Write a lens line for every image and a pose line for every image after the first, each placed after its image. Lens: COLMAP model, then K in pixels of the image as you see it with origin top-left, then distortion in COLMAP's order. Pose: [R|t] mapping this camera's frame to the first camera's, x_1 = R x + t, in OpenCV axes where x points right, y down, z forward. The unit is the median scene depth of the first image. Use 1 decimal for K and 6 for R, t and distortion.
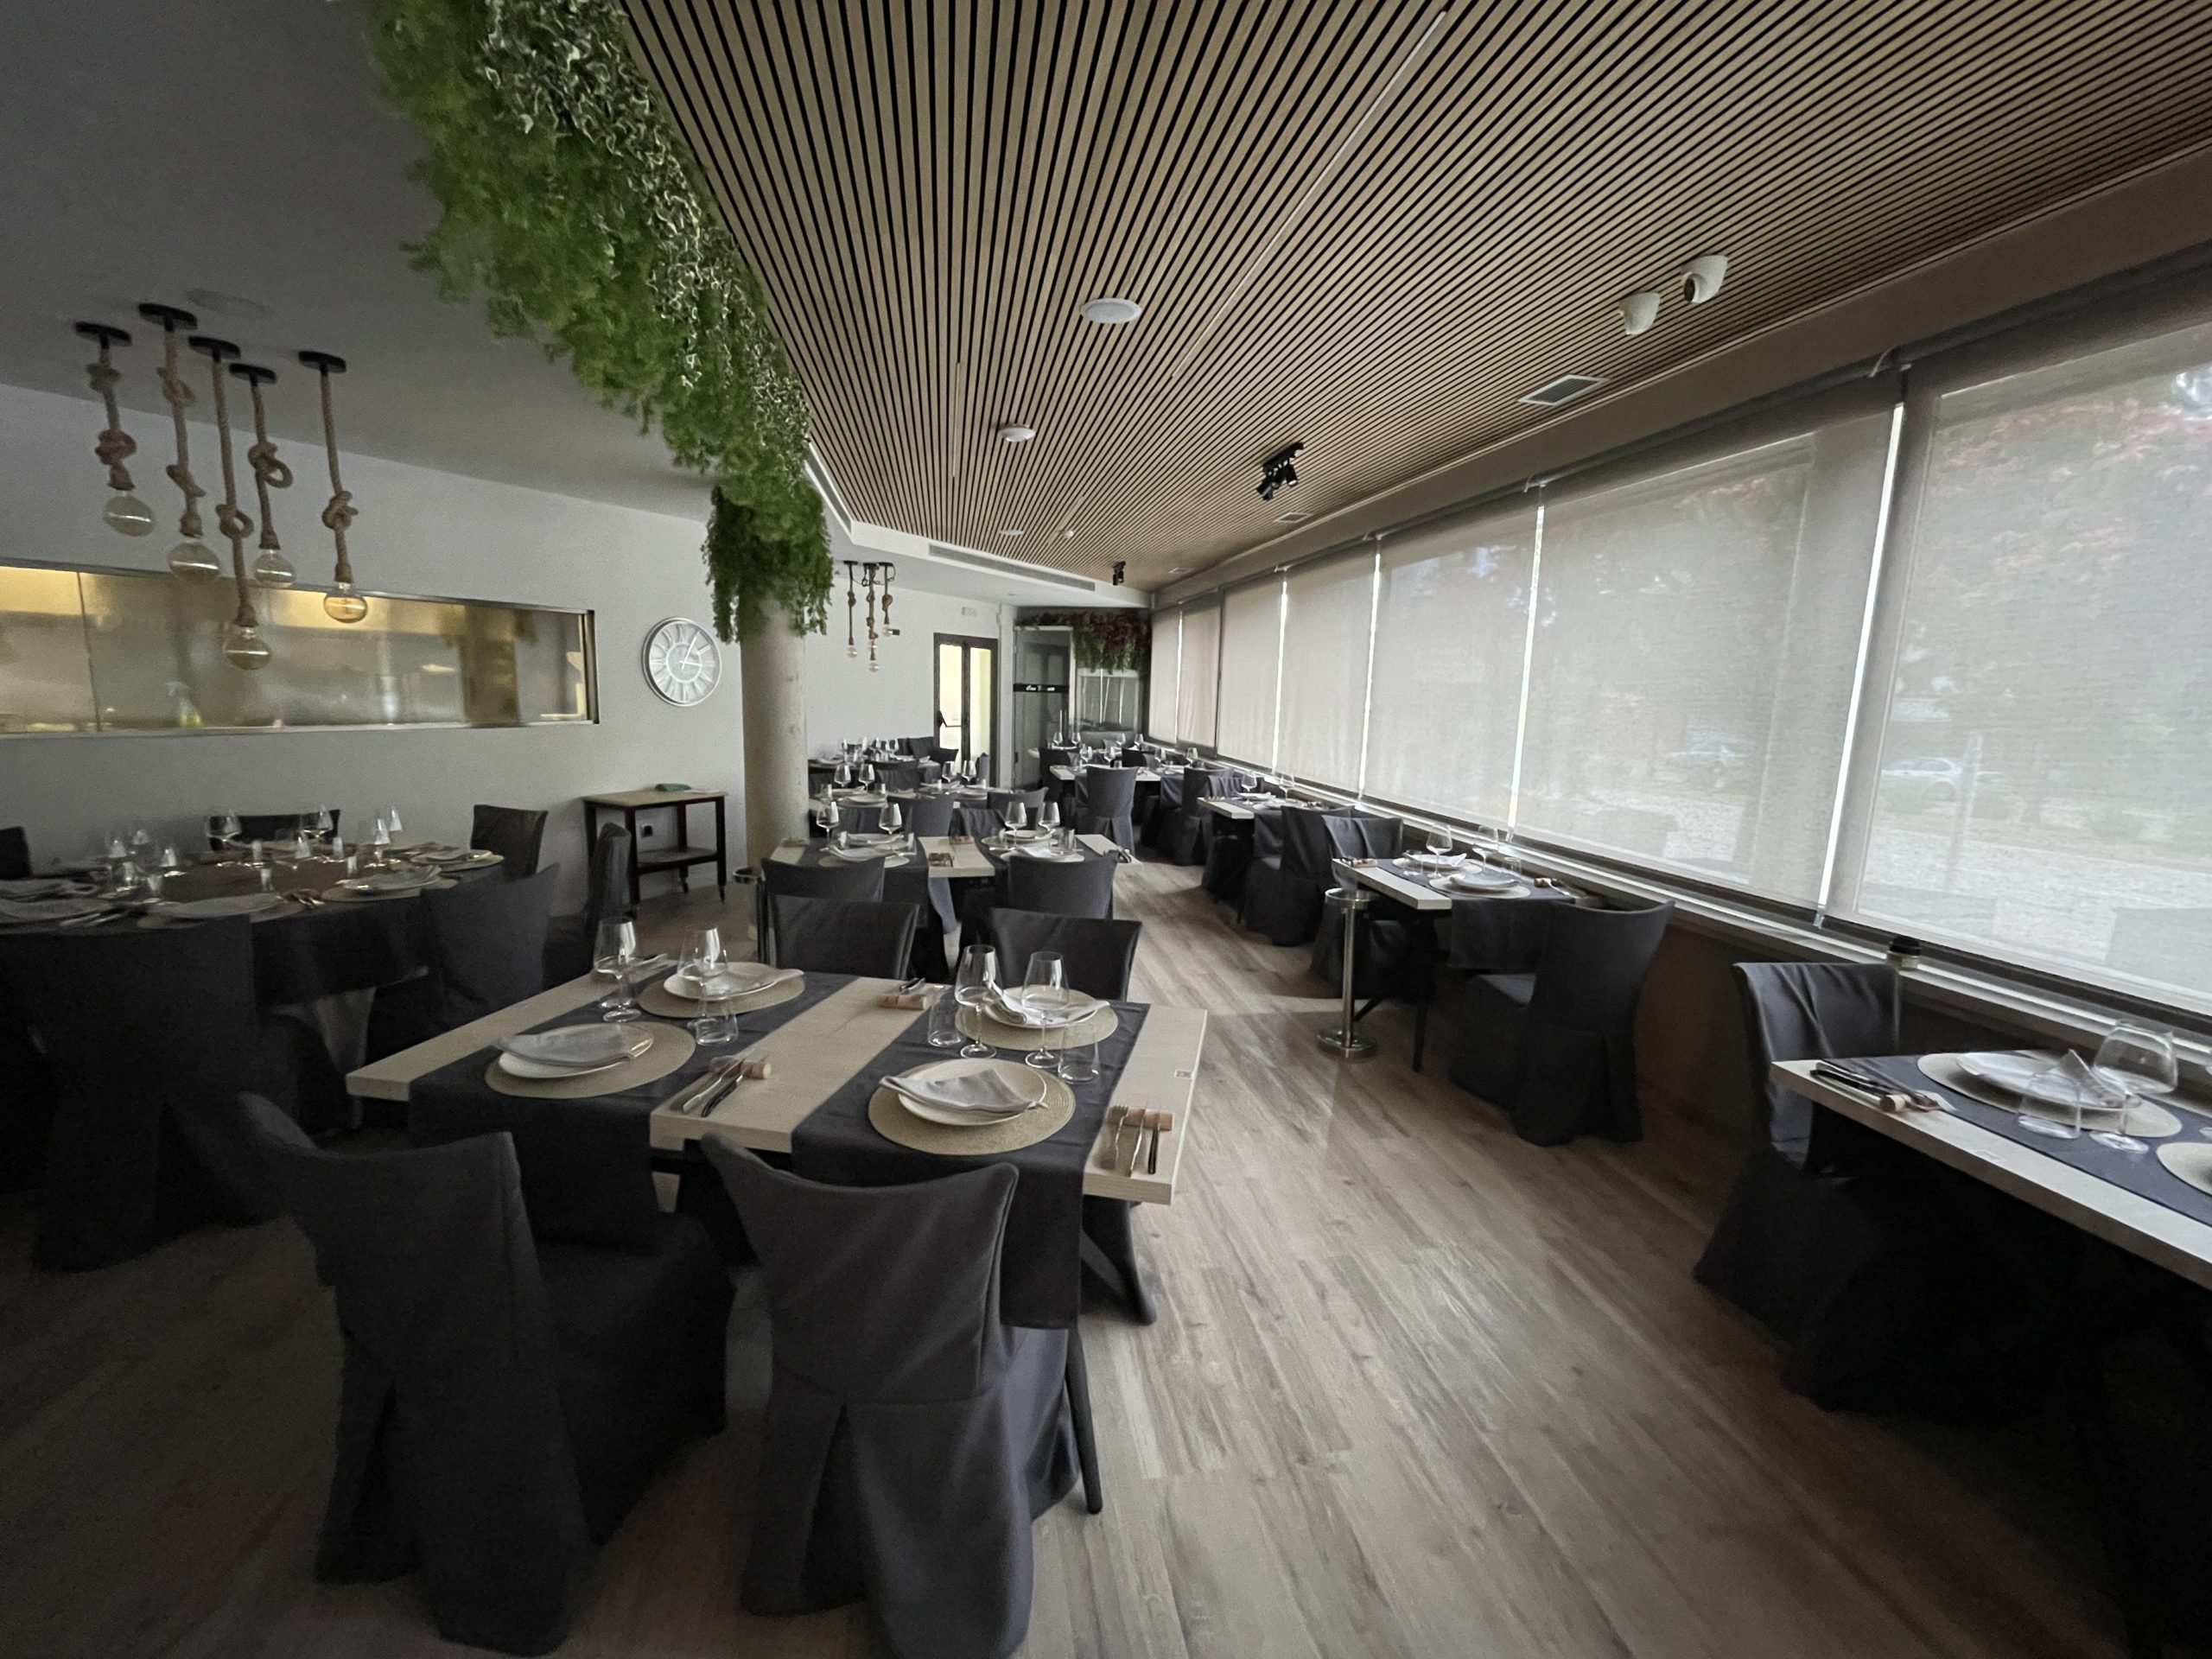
lens RADIAL K [[891.8, 0, 1100.3], [0, 891.8, 823.3], [0, 0, 1]] dist [-0.008194, 0.002099]
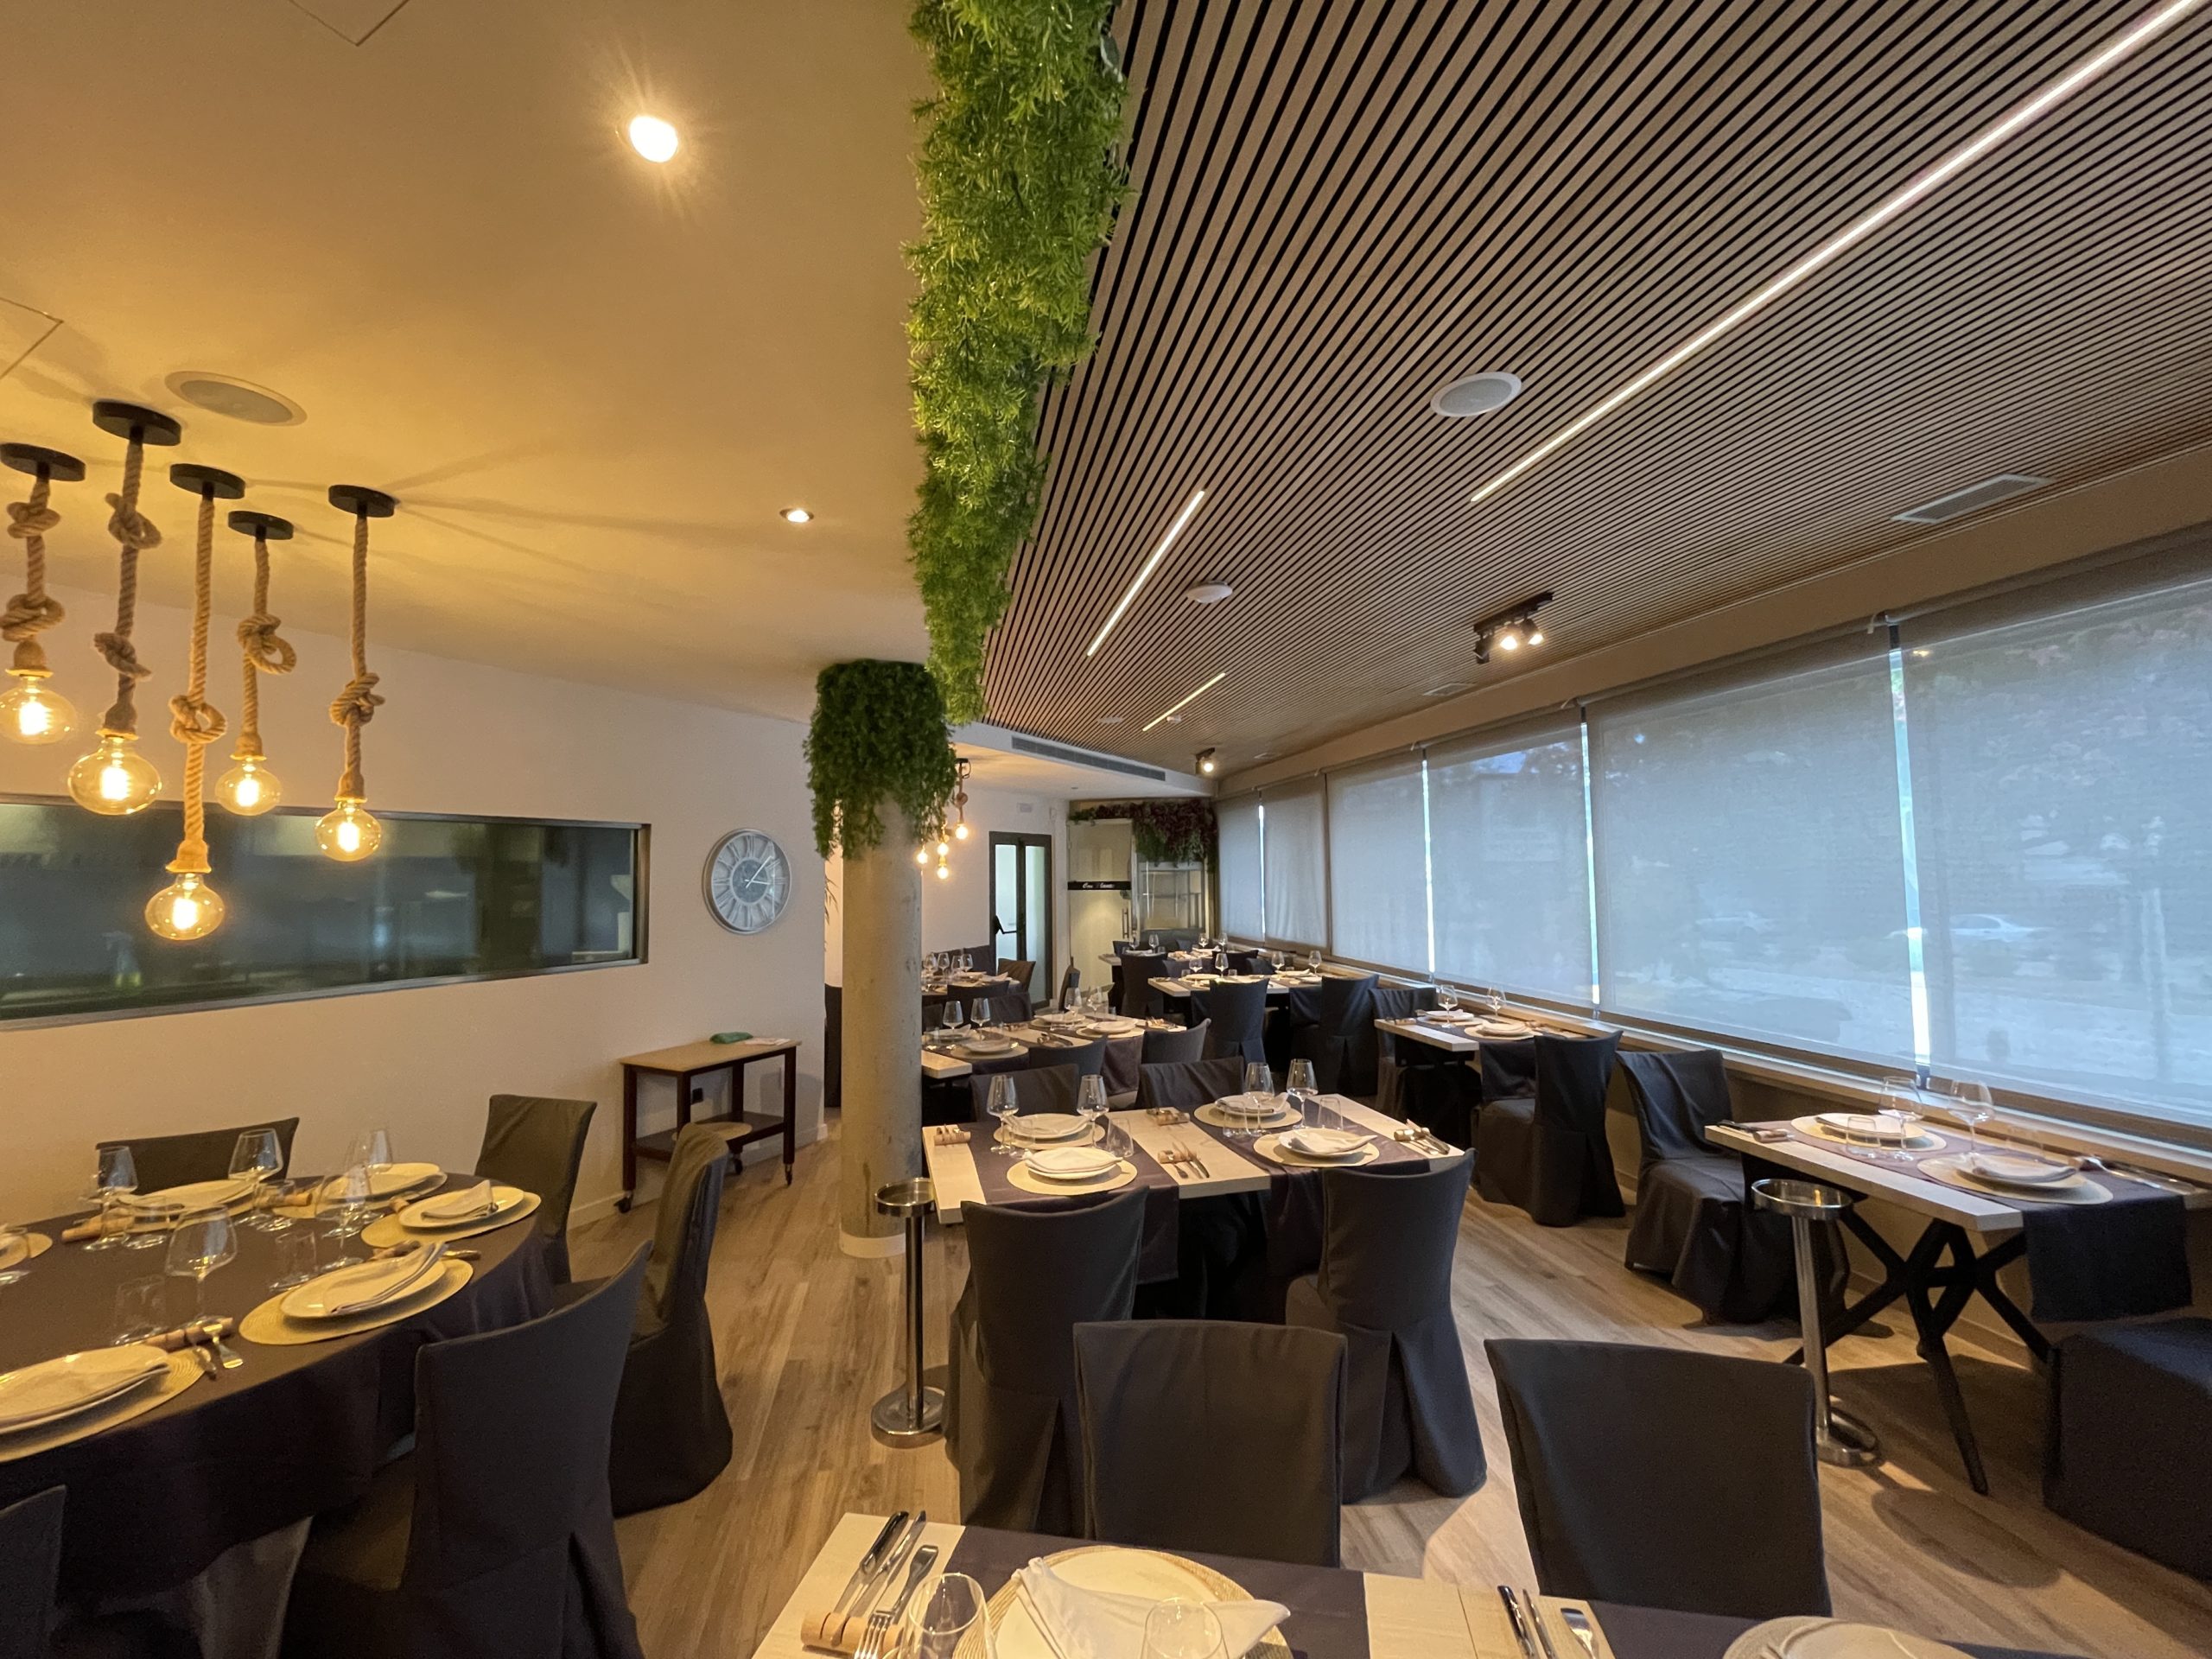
lens RADIAL K [[891.8, 0, 1099.1], [0, 891.8, 823.8], [0, 0, 1]] dist [-0.008194, 0.002099]
pose [[0.999097, -0.040036, 0.014188, -0.221083], [0.042110, 0.977345, -0.207423, -0.068338], [-0.005562, 0.207833, 0.978149, 0.255896]]
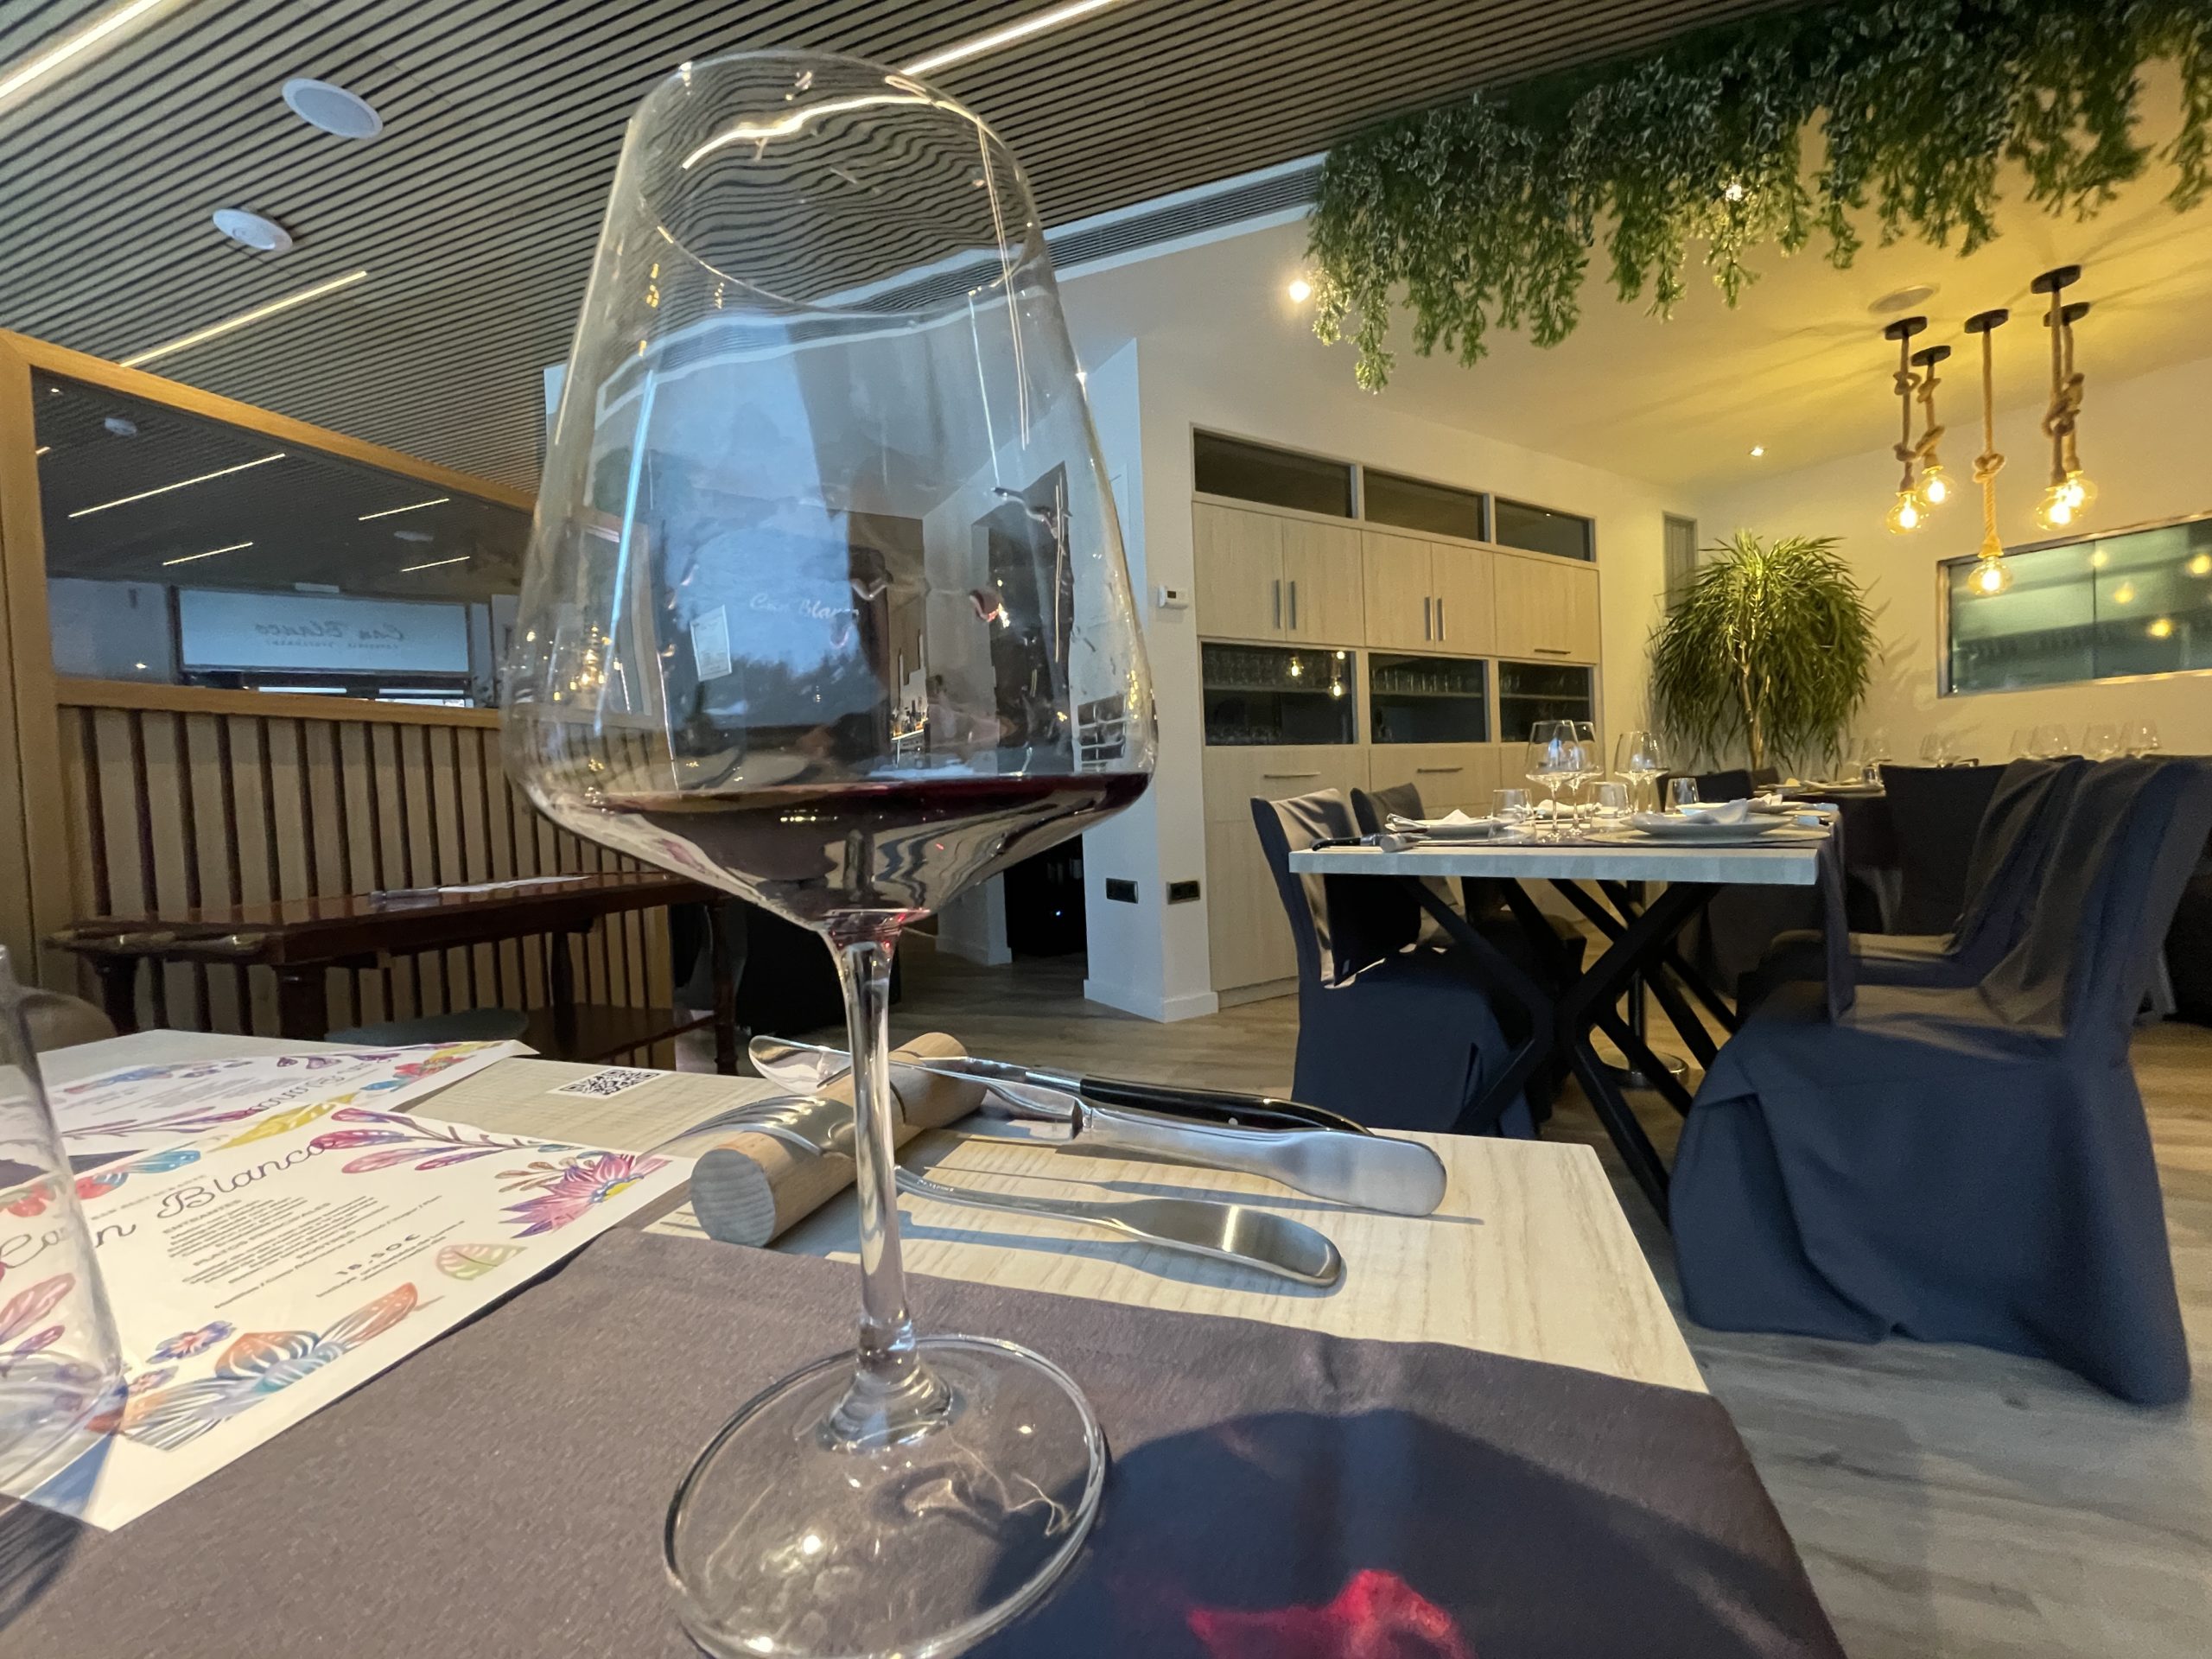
lens RADIAL K [[891.8, 0, 1095.3], [0, 891.8, 826.2], [0, 0, 1]] dist [-0.008194, 0.002099]
pose [[-0.502782, 0.024667, -0.864061, 0.426634], [-0.094861, 0.991981, 0.083517, 0.095587], [0.859193, 0.123956, -0.496410, 0.452345]]
